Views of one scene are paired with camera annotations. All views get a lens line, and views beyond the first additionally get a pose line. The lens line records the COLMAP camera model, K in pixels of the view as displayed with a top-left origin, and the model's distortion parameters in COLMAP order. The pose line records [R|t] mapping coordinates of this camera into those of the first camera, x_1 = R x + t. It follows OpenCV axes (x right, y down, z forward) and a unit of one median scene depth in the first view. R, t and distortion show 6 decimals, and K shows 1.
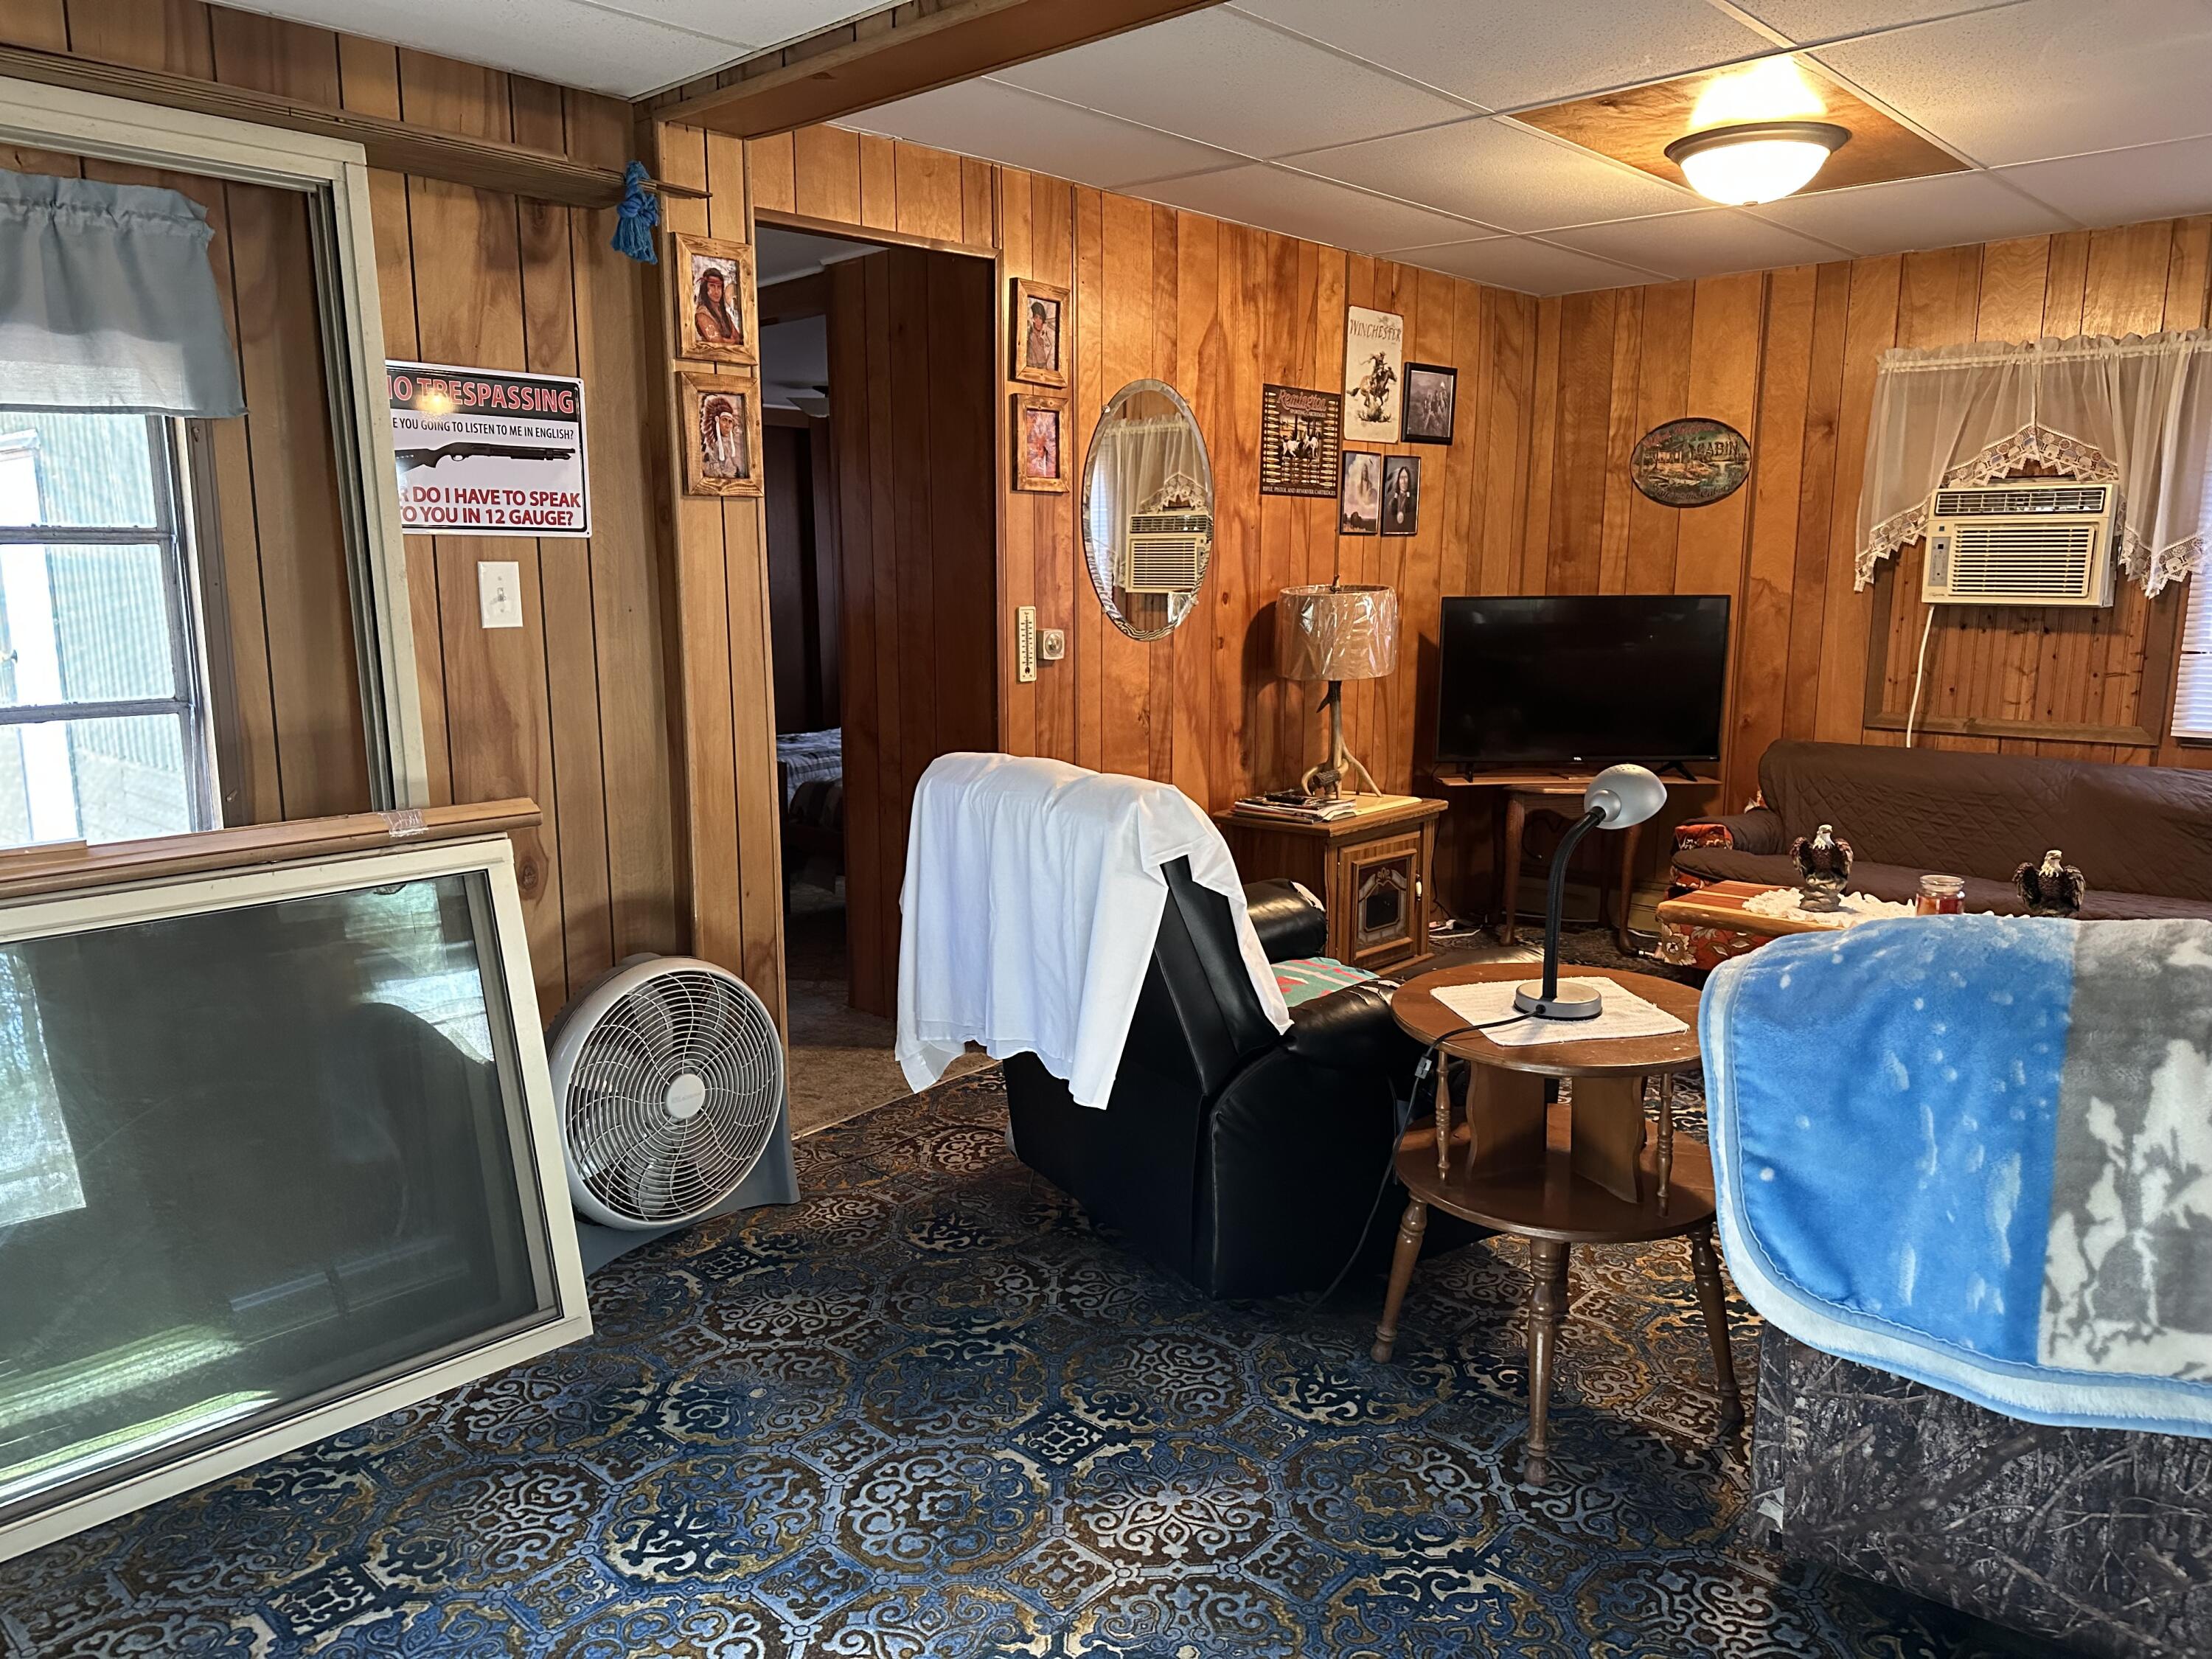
lens RADIAL K [[1546.2, 0, 1107.6], [0, 1546.2, 838.3], [0, 0, 1]] dist [0.074886, -0.084732]
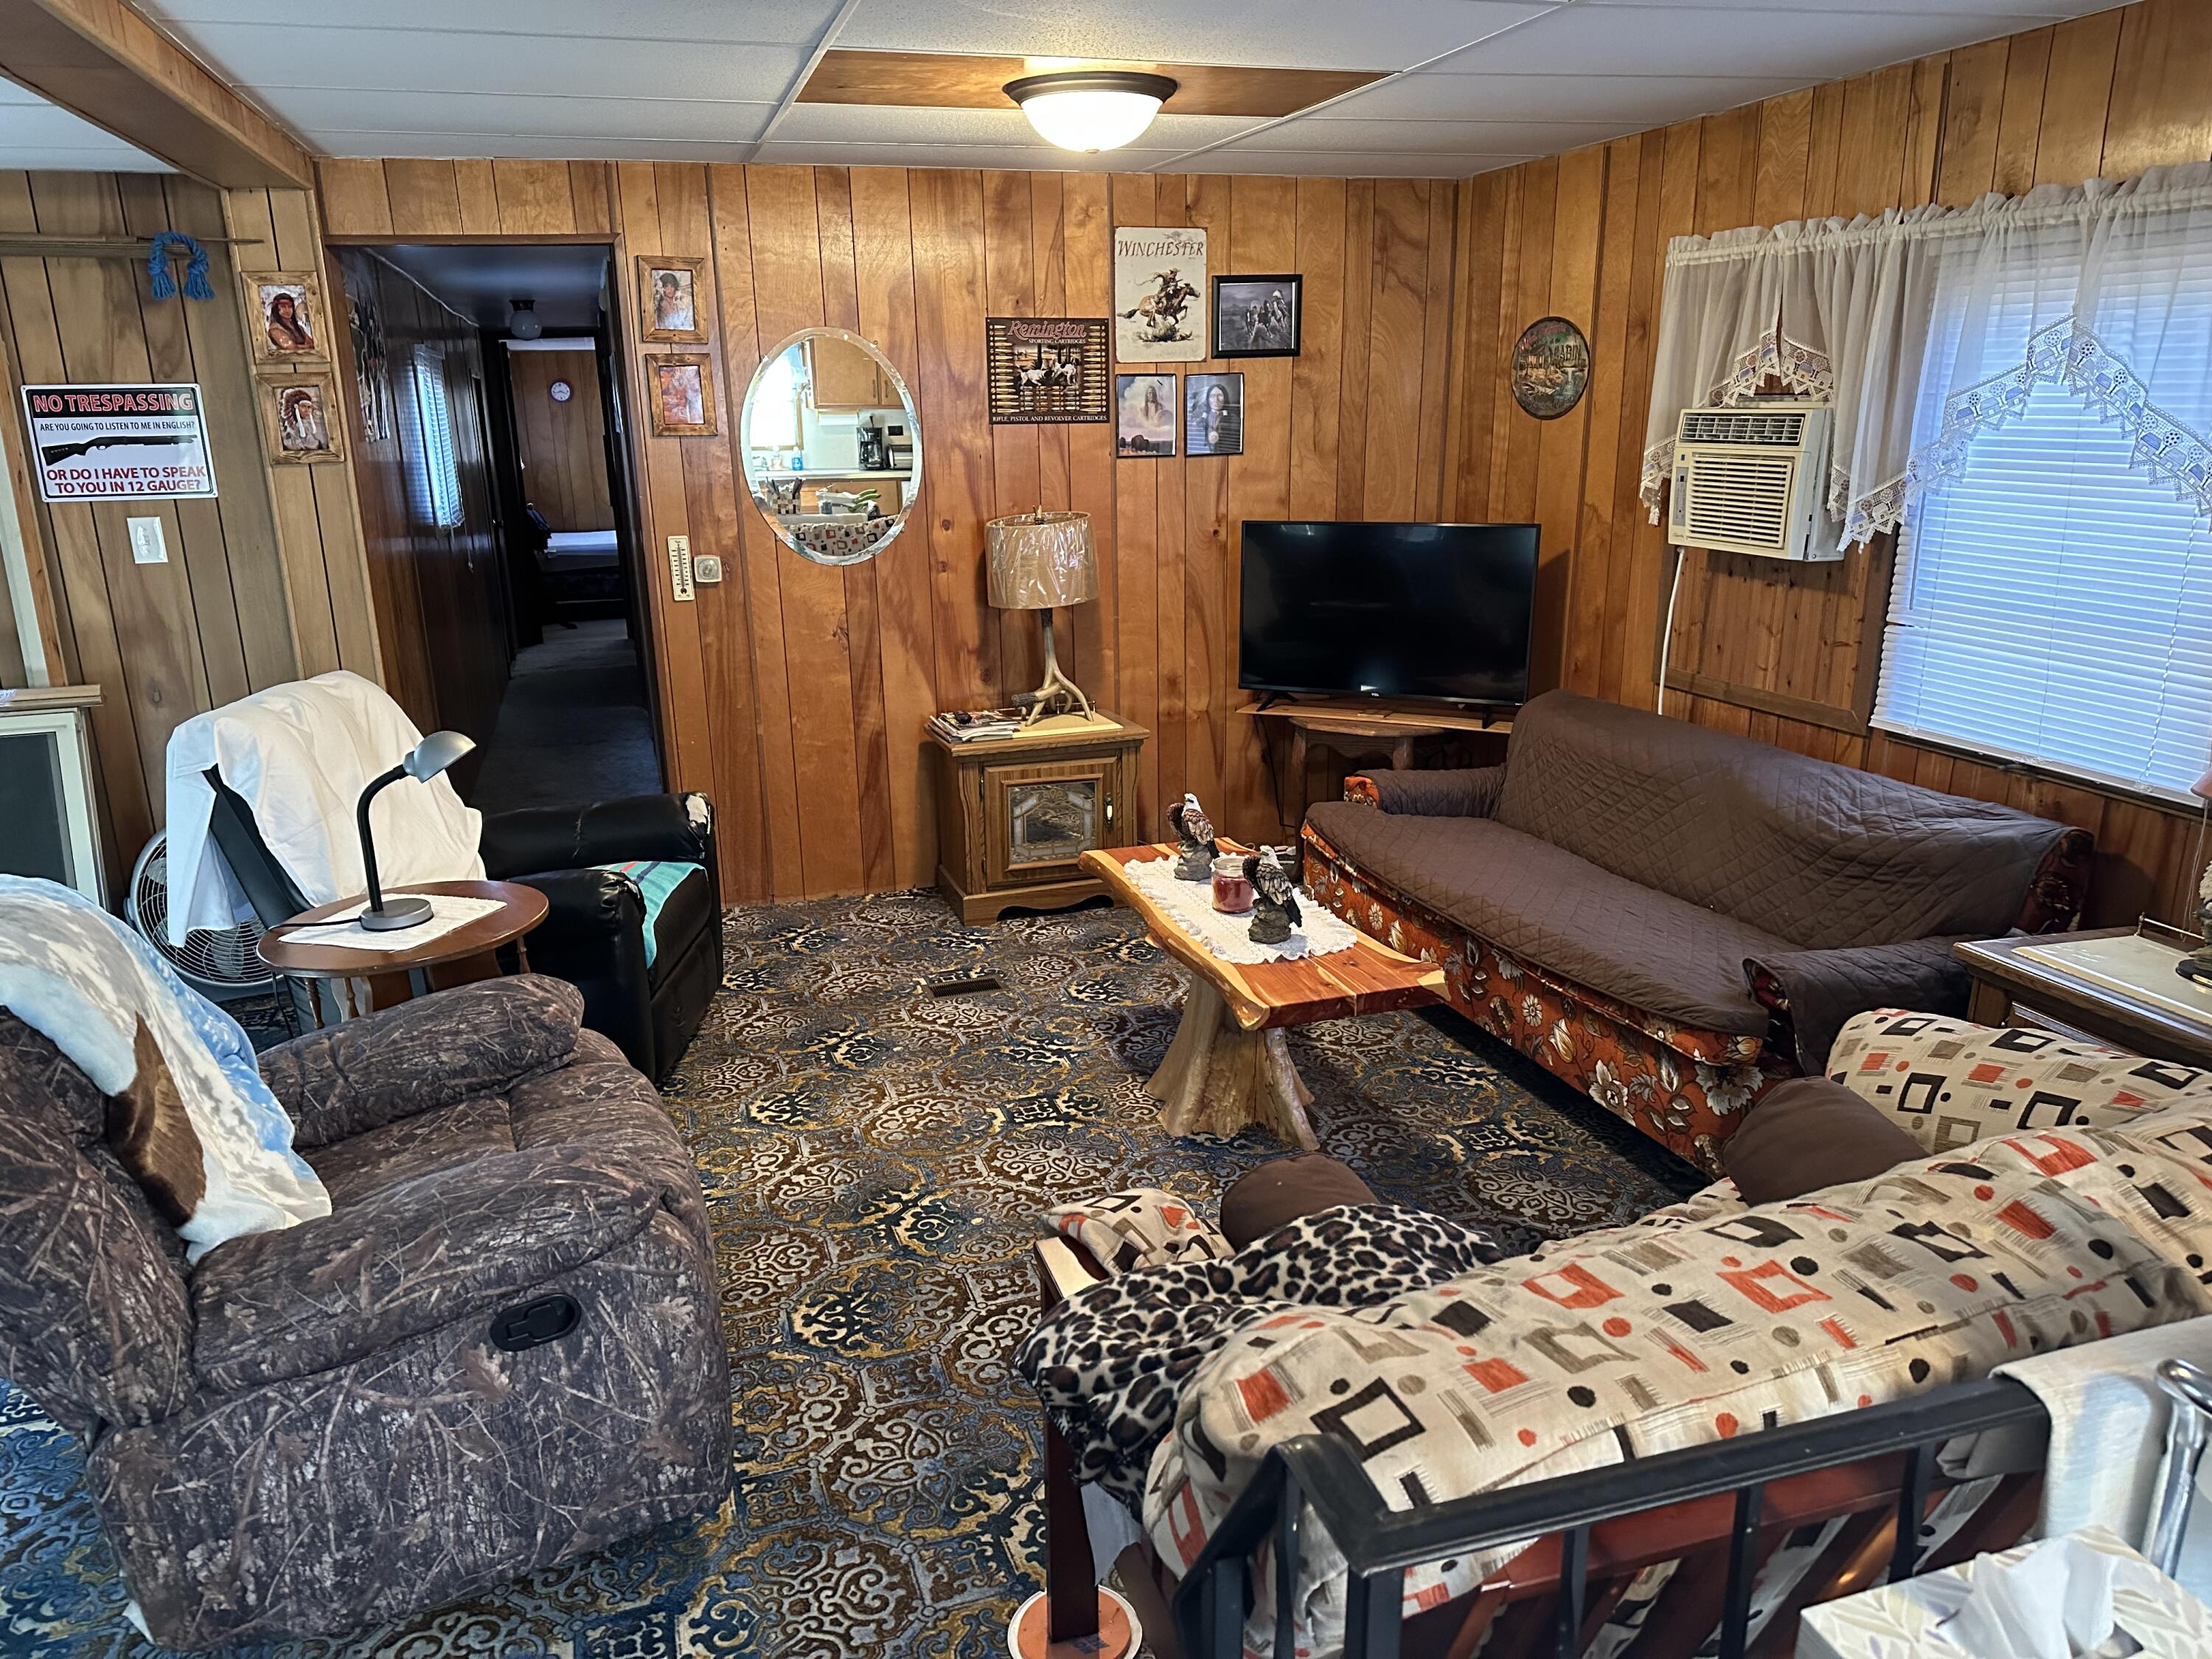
lens RADIAL K [[1546.2, 0, 1071.1], [0, 1546.2, 828.5], [0, 0, 1]] dist [0.074886, -0.084732]
pose [[0.867905, 0.115304, -0.483163, 0.678081], [-0.068261, 0.991143, 0.113913, -0.072562], [0.492018, -0.065884, 0.868088, 0.090606]]
